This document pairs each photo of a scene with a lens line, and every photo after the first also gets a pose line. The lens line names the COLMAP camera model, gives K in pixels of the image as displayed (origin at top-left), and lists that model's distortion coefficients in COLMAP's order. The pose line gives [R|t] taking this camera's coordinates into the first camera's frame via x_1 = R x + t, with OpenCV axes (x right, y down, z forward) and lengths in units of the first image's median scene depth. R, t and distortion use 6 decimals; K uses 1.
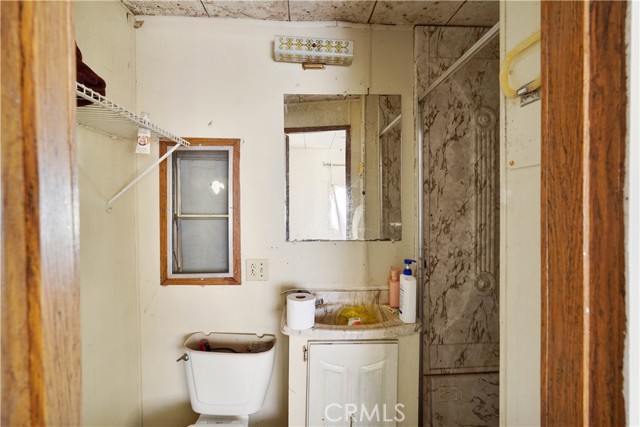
lens RADIAL K [[287.6, 0, 319.3], [0, 287.6, 209.9], [0, 0, 1]] dist [-0.007034, 0.000569]
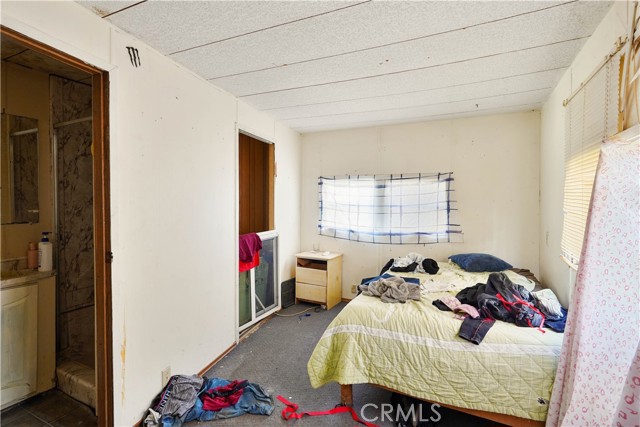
lens RADIAL K [[287.6, 0, 329.0], [0, 287.6, 203.3], [0, 0, 1]] dist [-0.007034, 0.000569]
pose [[0.469264, -0.005814, 0.883039, -0.282463], [0.010929, 0.999940, 0.000775, 0.026766], [-0.882990, 0.009287, 0.469299, -0.911463]]
